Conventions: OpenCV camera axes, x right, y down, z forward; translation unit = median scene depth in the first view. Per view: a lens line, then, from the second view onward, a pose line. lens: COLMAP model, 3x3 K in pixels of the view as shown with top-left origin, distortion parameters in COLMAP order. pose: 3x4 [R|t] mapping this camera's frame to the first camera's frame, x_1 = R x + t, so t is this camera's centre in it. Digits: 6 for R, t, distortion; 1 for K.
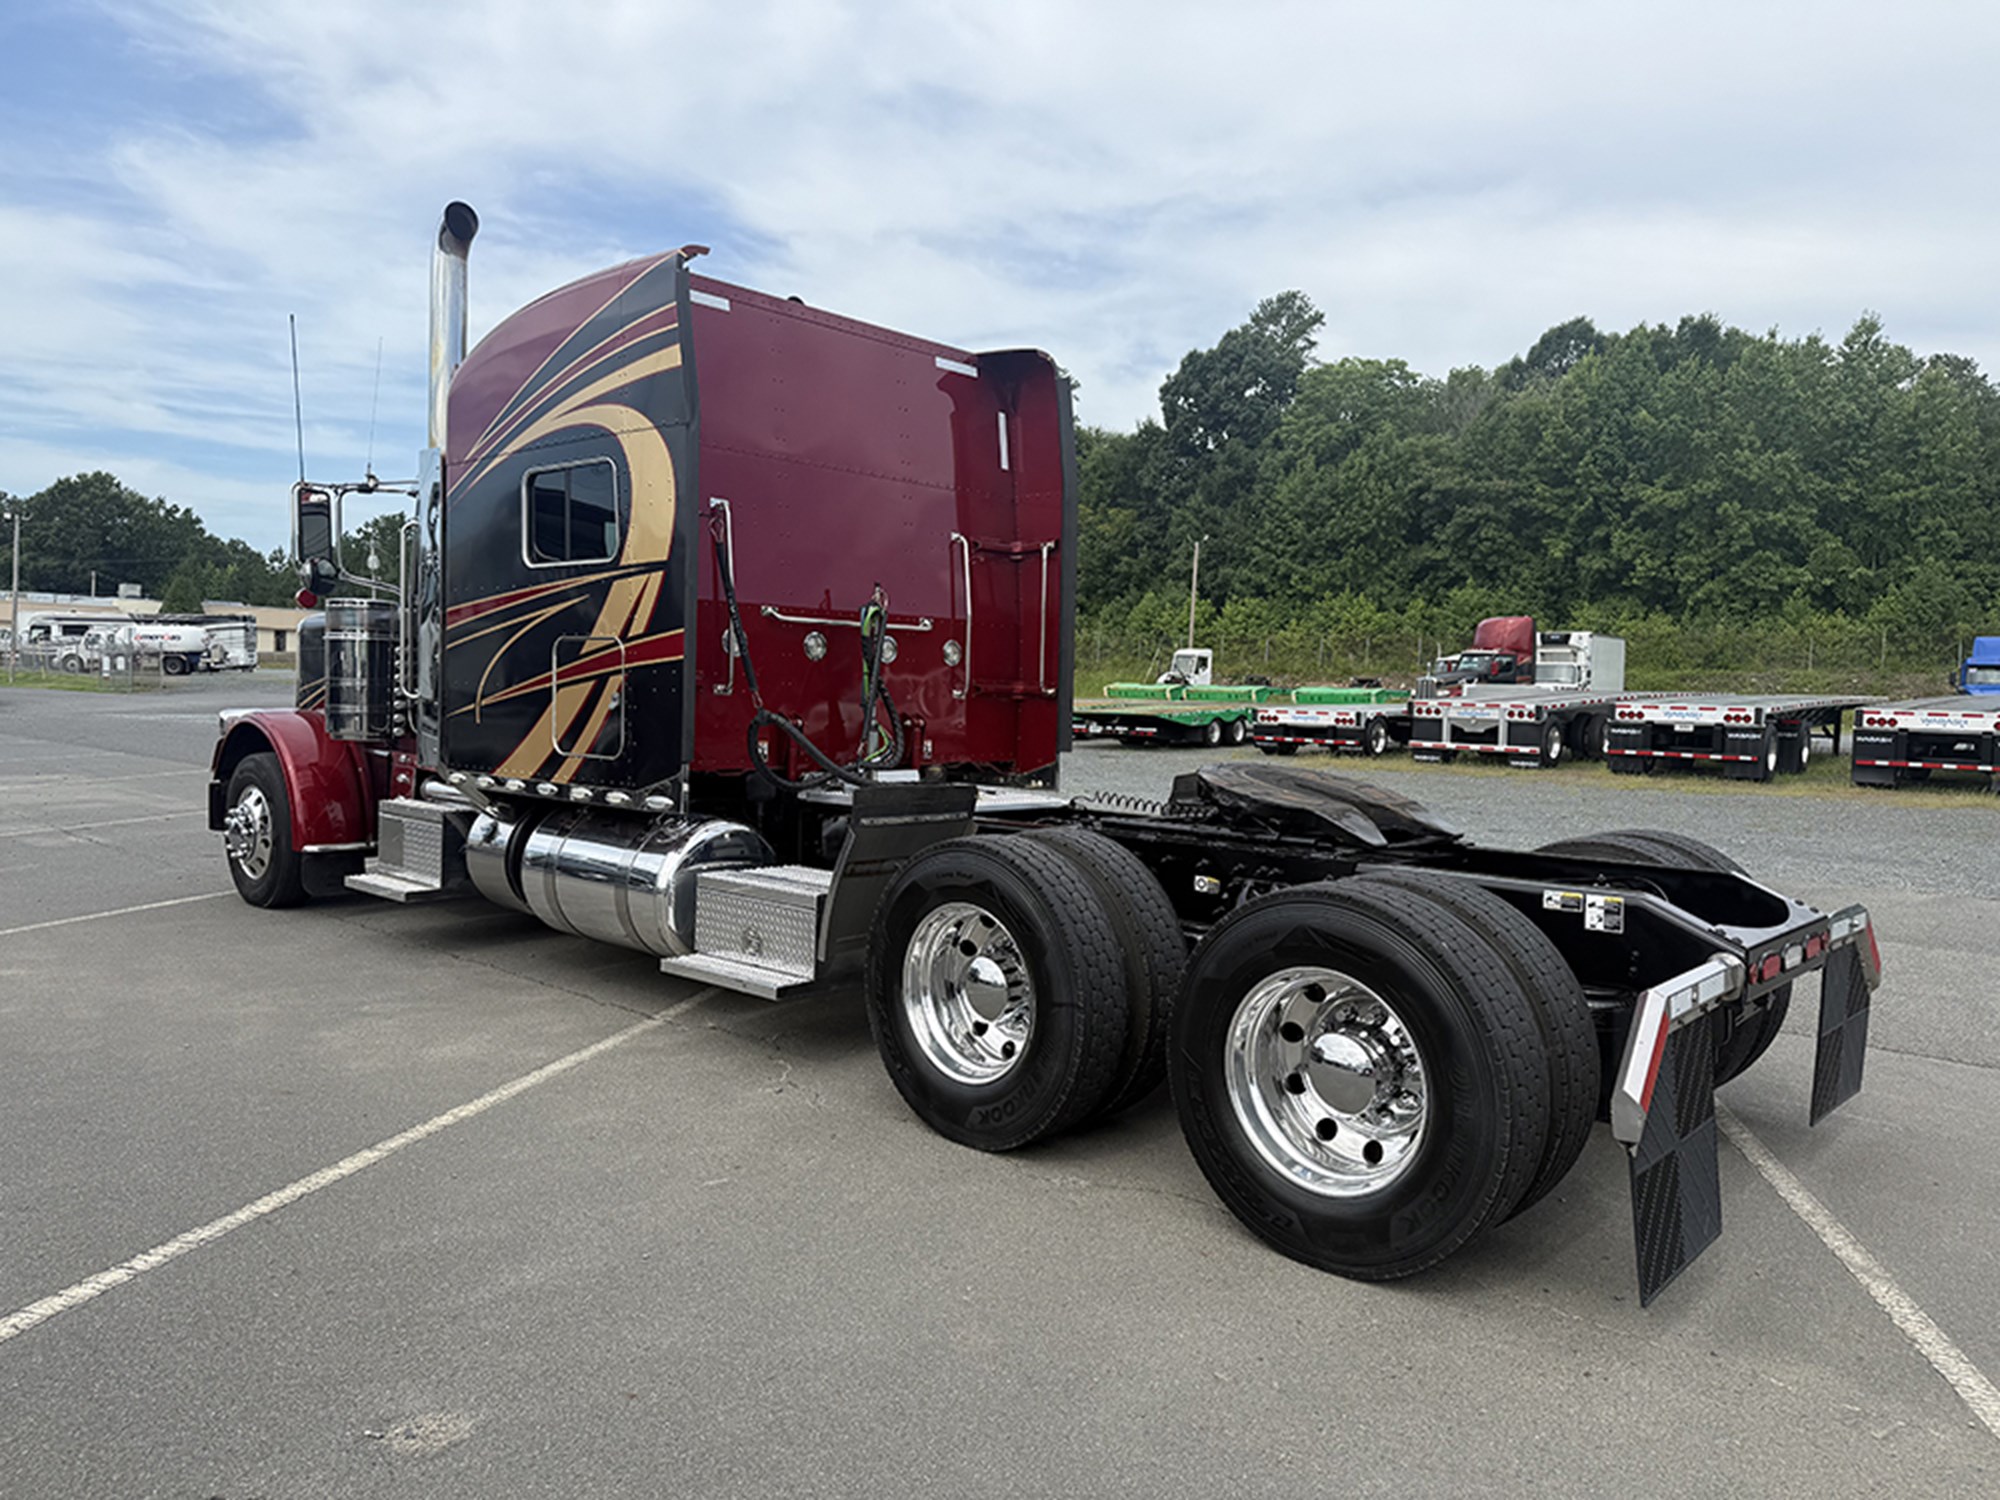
lens RADIAL K [[1500.4, 0, 999.8], [0, 1500.4, 696.7], [0, 0, 1]] dist [-0.000973, -0.002188]
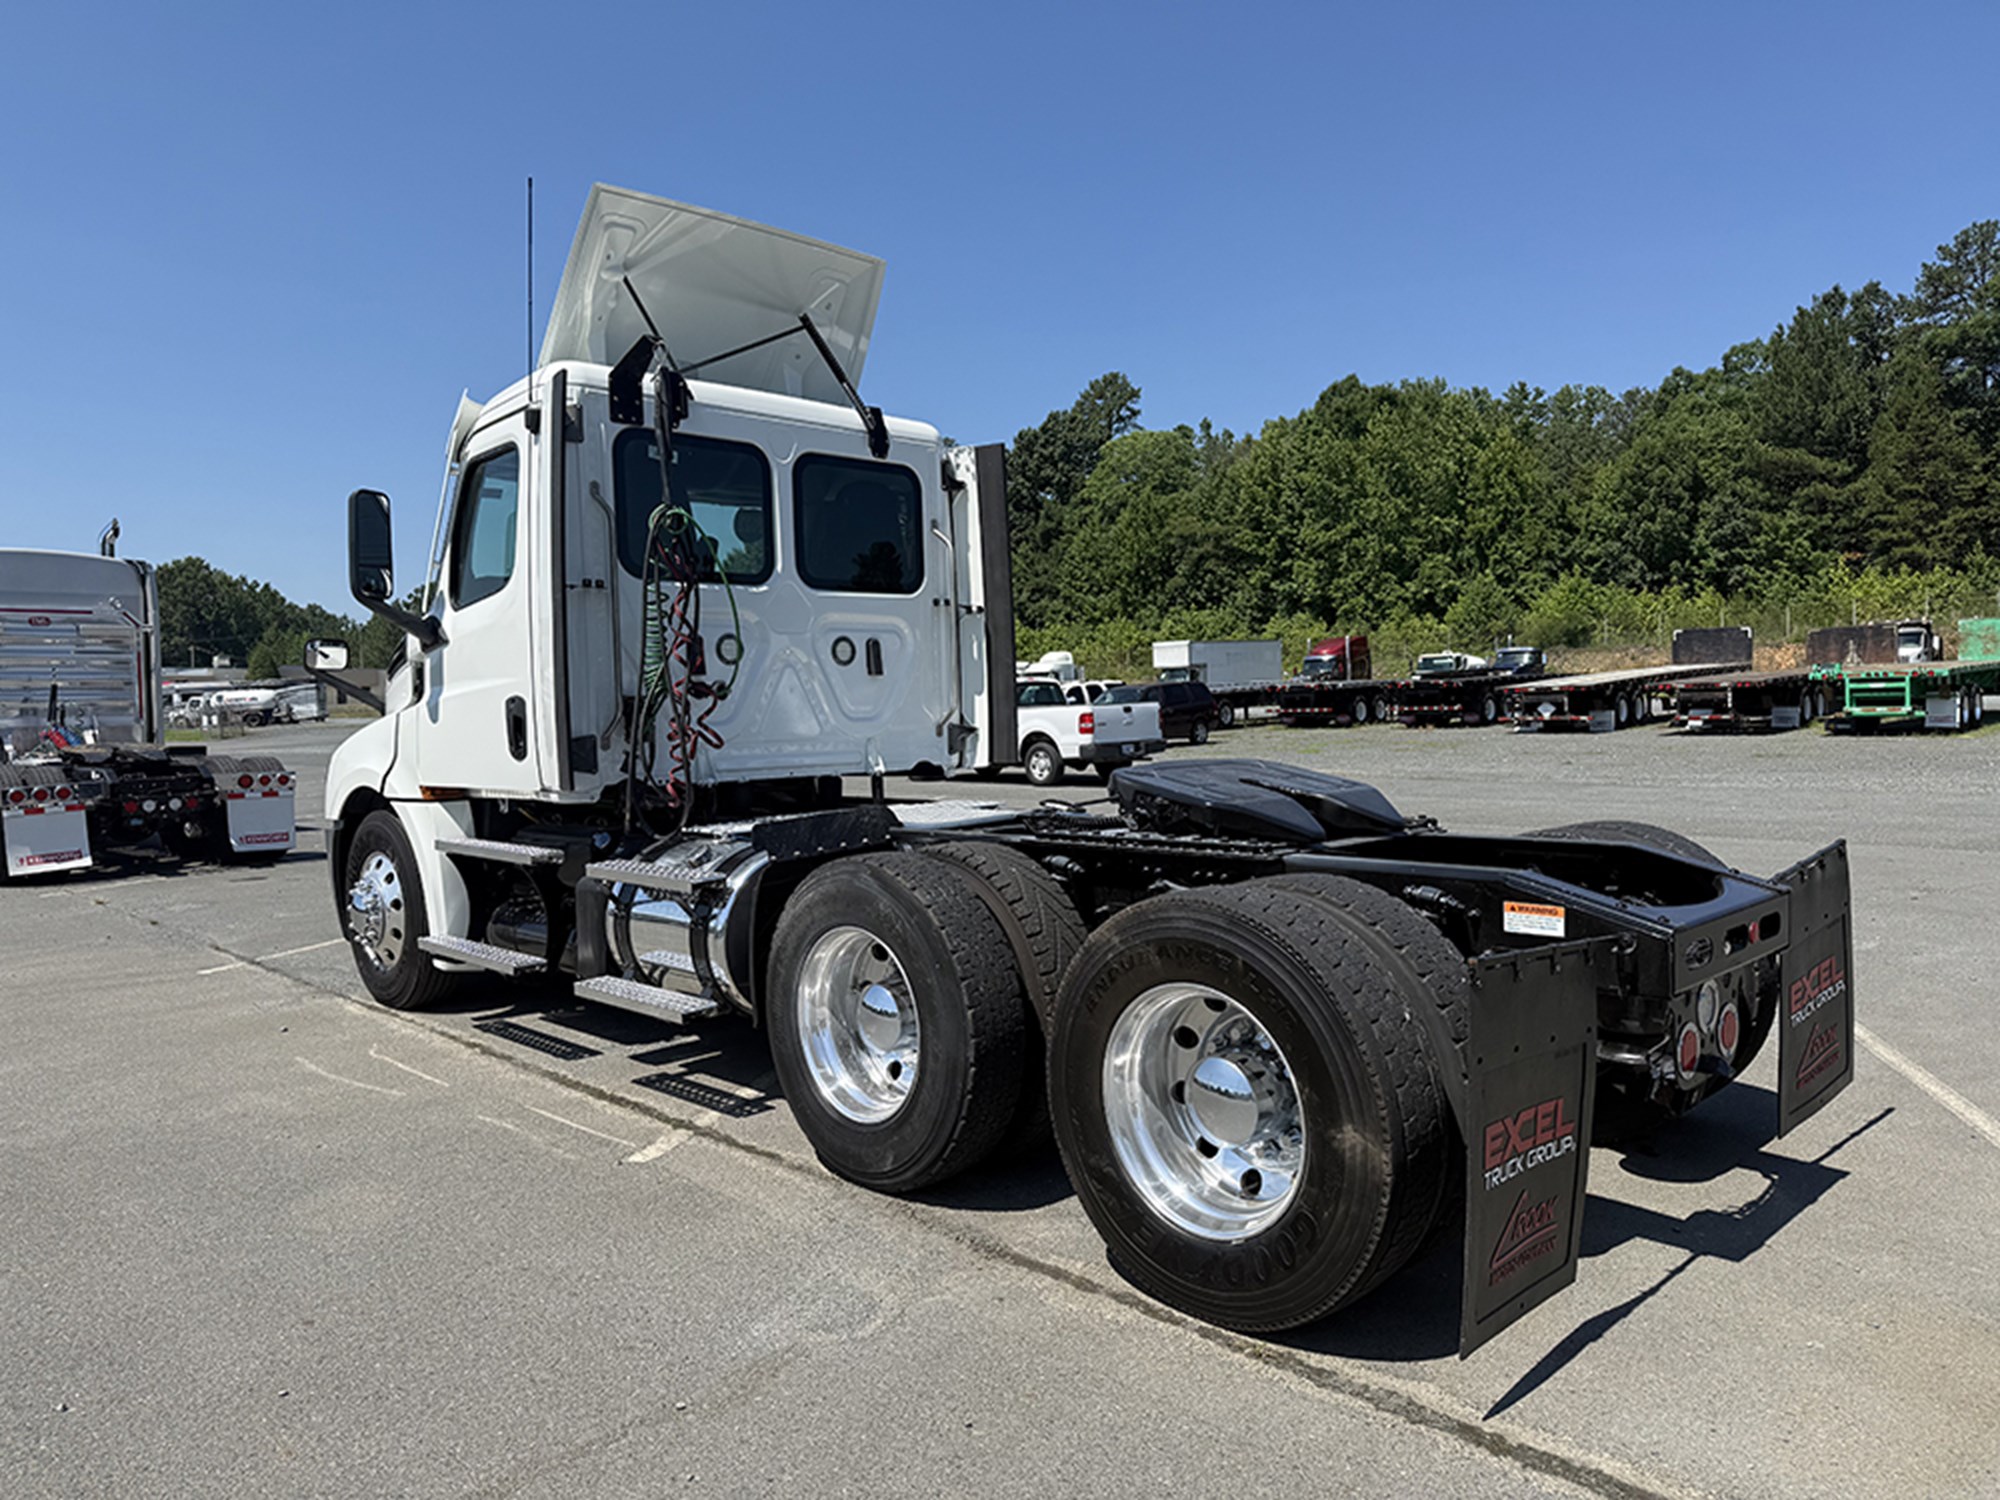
lens RADIAL K [[1416.4, 0, 971.3], [0, 1416.4, 745.8], [0, 0, 1]] dist [0.030849, -0.139406]
pose [[0.997737, -0.052034, -0.042593, 0.130076], [0.052993, 0.998359, 0.021722, 0.008089], [0.041393, -0.023930, 0.998856, -0.216545]]
